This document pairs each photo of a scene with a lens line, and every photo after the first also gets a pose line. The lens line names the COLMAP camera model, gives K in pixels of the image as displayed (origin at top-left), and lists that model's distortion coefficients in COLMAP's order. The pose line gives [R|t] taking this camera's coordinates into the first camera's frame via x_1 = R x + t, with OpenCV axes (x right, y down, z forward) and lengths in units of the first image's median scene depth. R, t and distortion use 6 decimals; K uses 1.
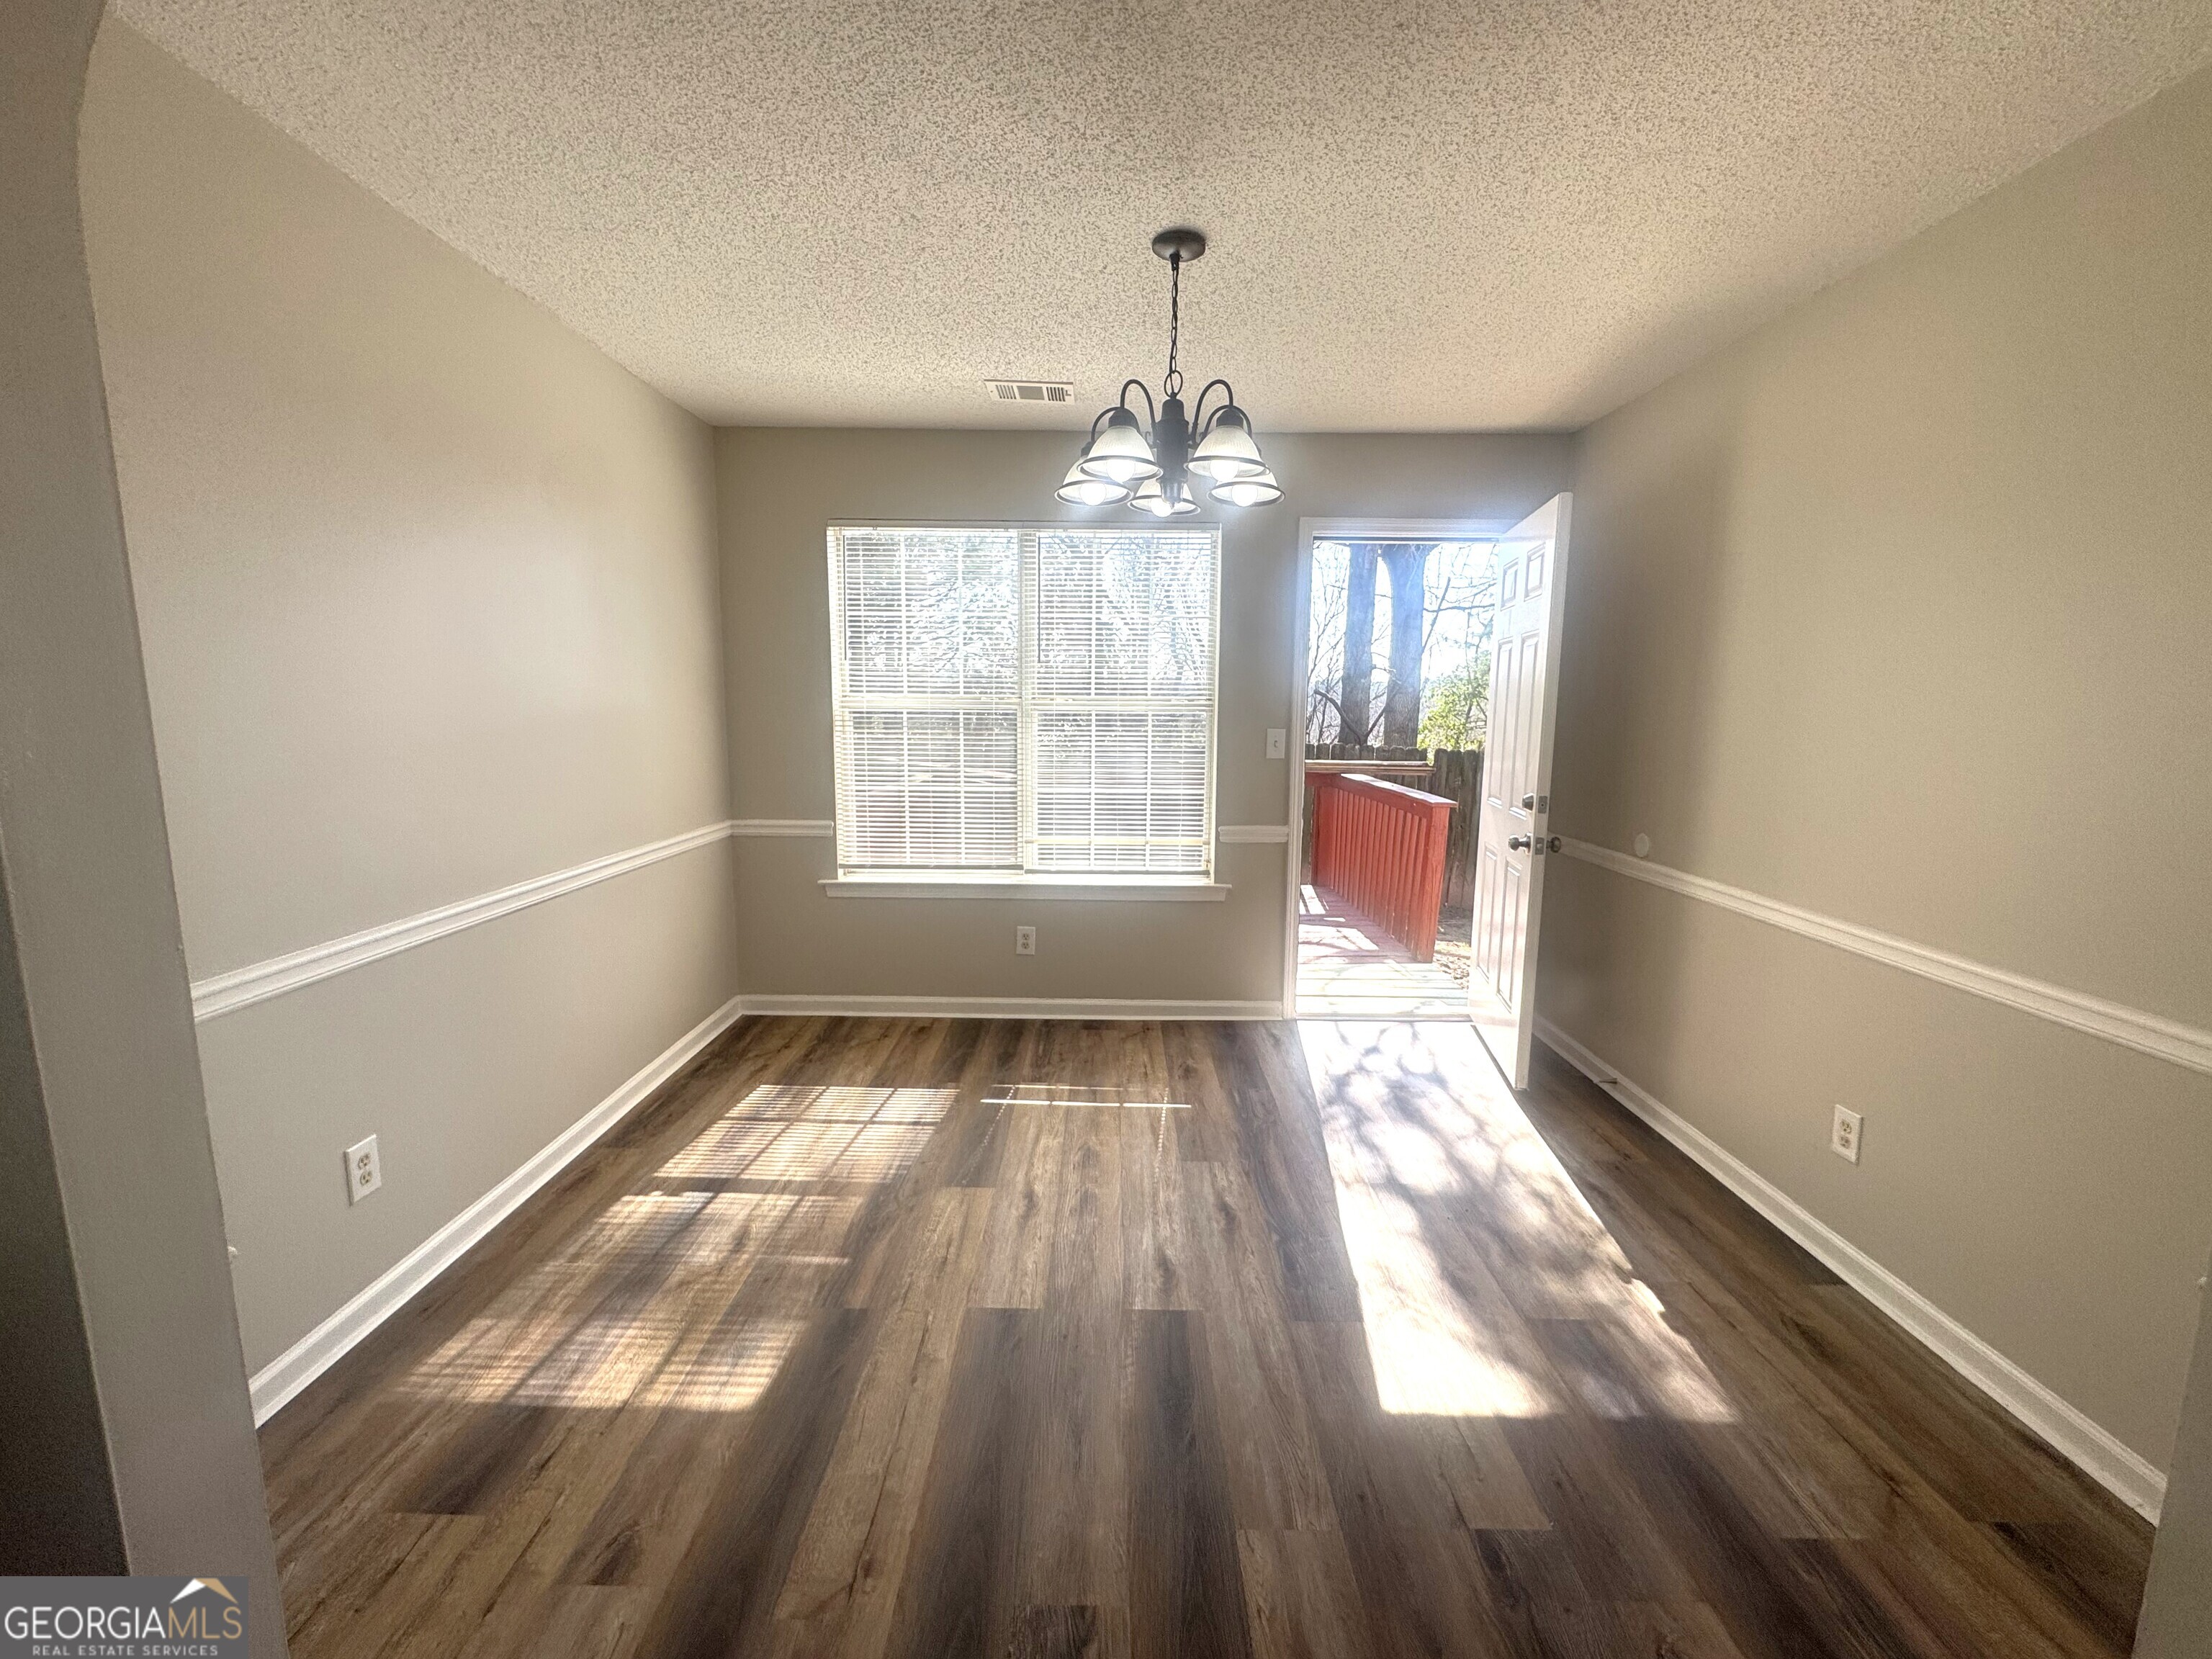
lens RADIAL K [[889.2, 0, 1094.5], [0, 889.2, 829.4], [0, 0, 1]] dist [-0.003506, 0.000409]
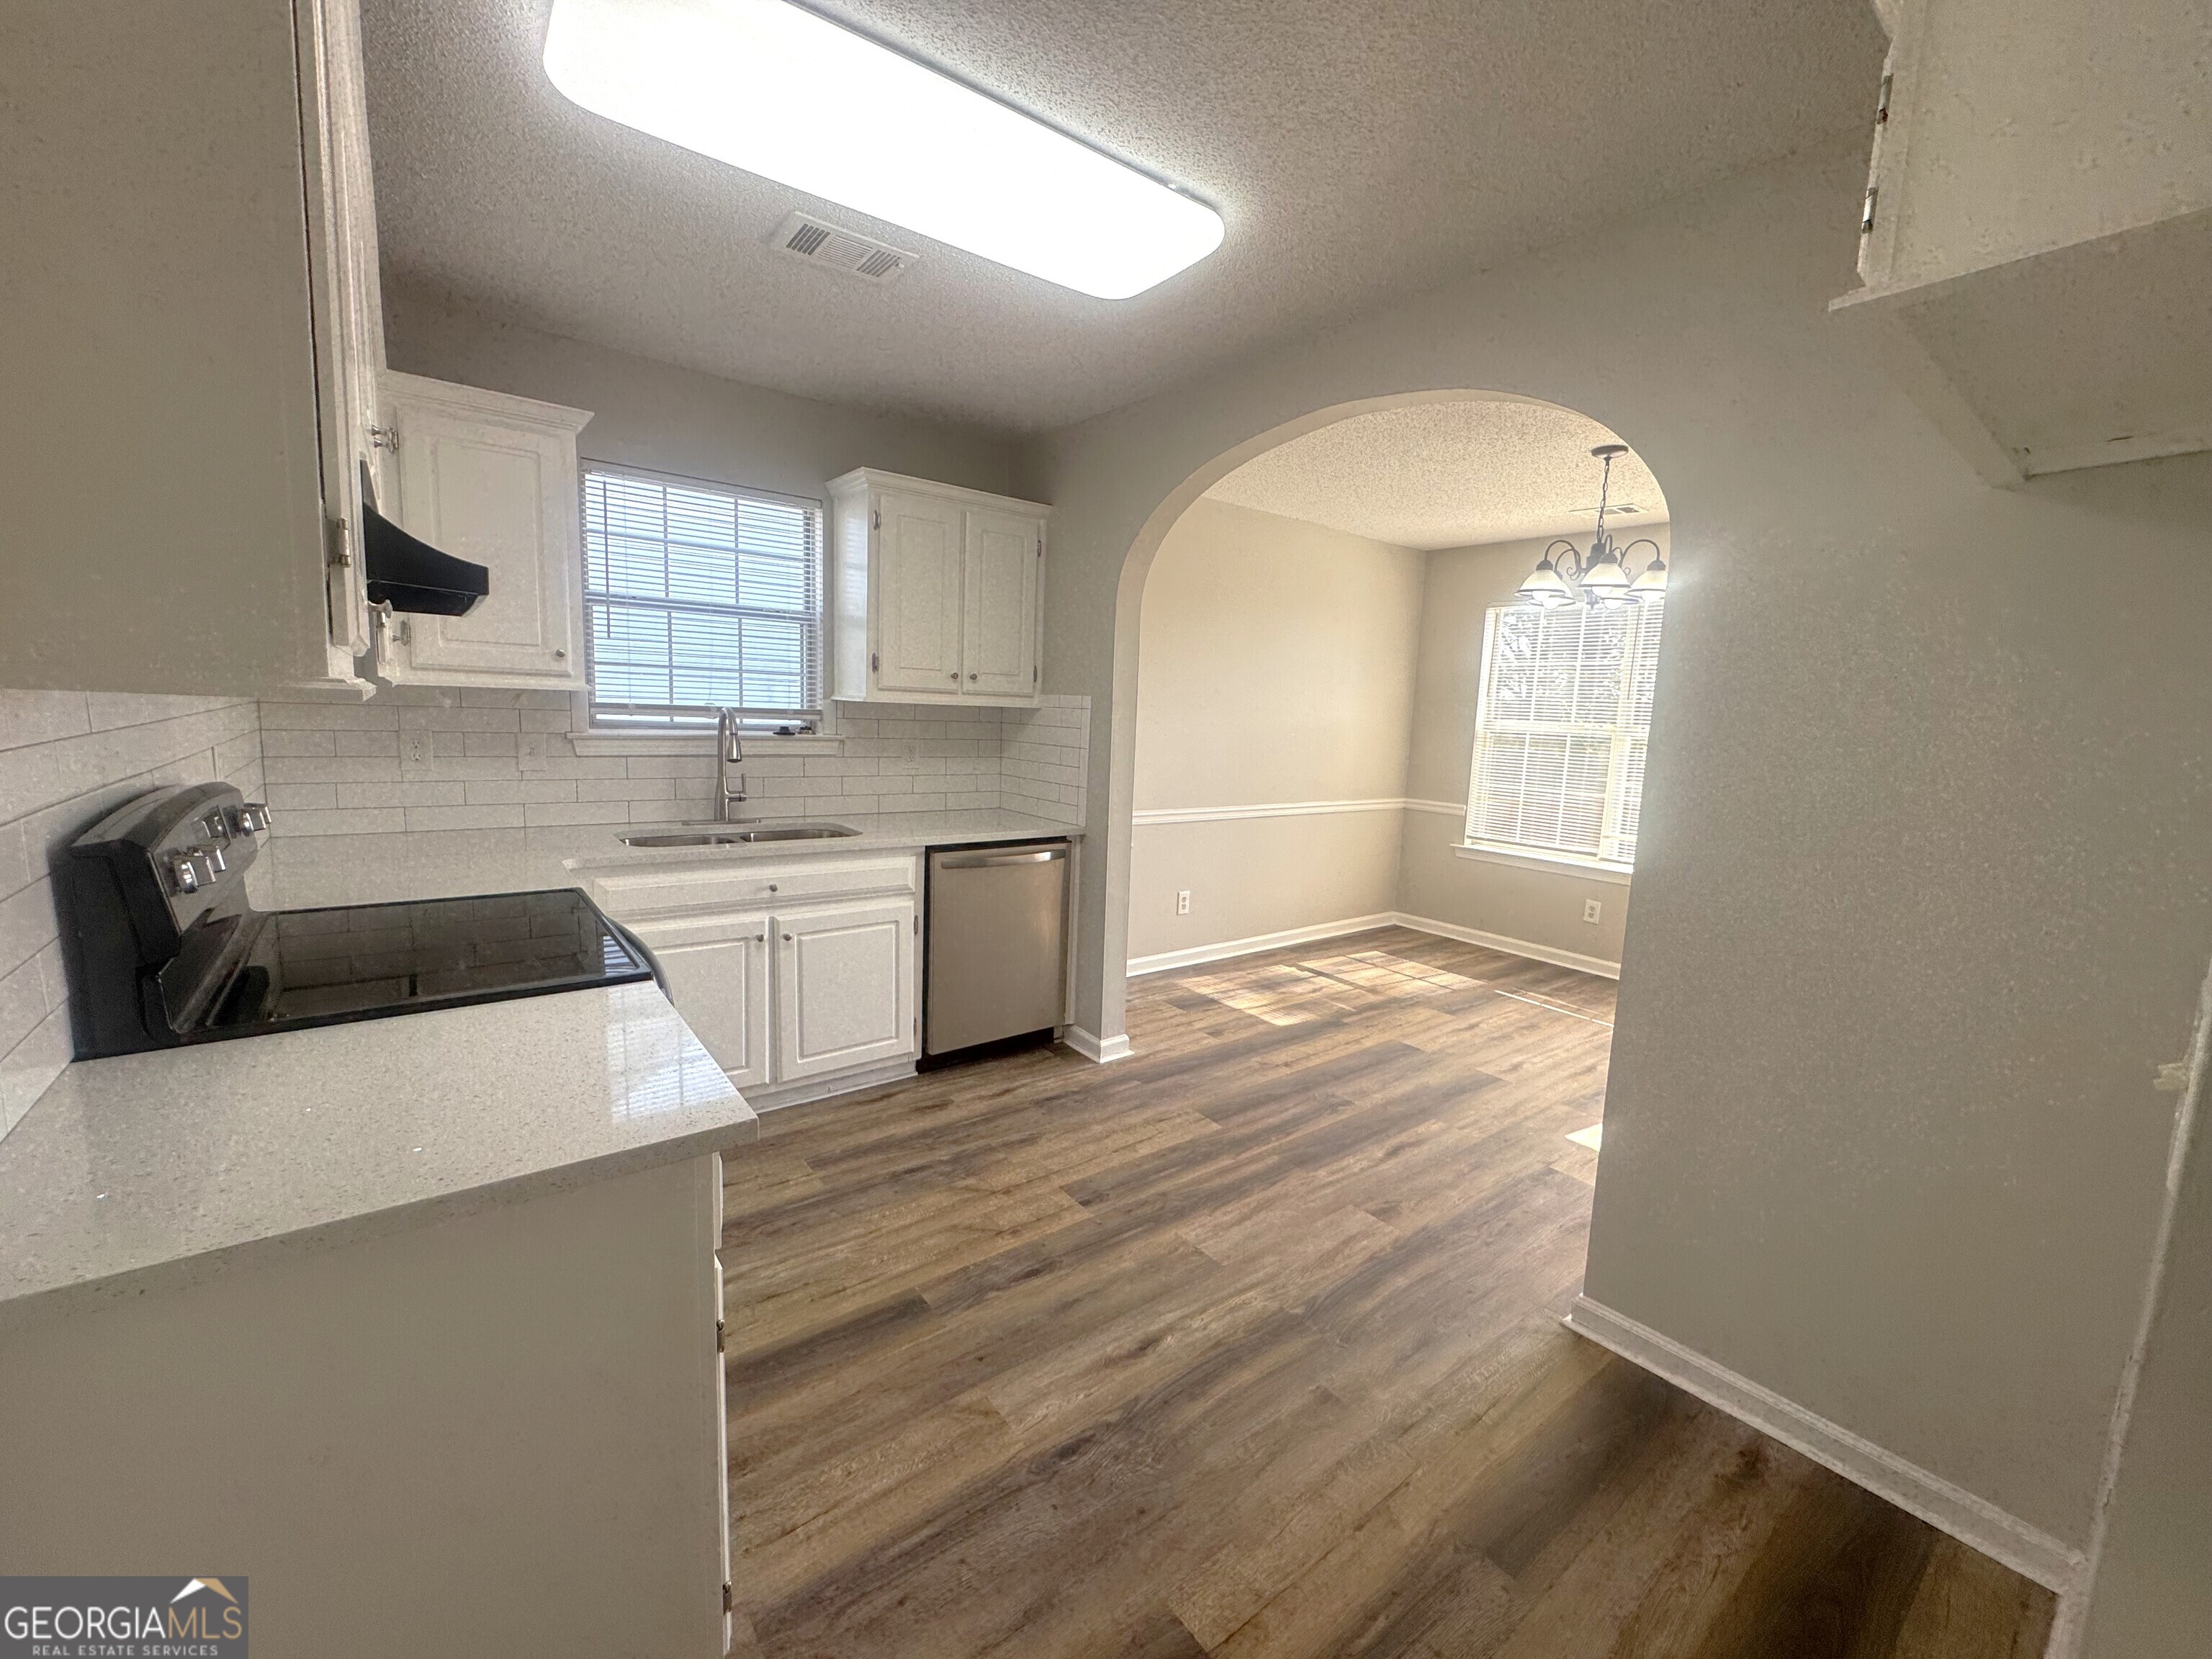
lens RADIAL K [[889.2, 0, 1100.2], [0, 889.2, 827.2], [0, 0, 1]] dist [-0.003506, 0.000409]
pose [[0.613486, 0.119035, -0.780683, 0.731907], [-0.142674, 0.989014, 0.038683, 0.084970], [0.776710, 0.087651, 0.623729, -0.580194]]
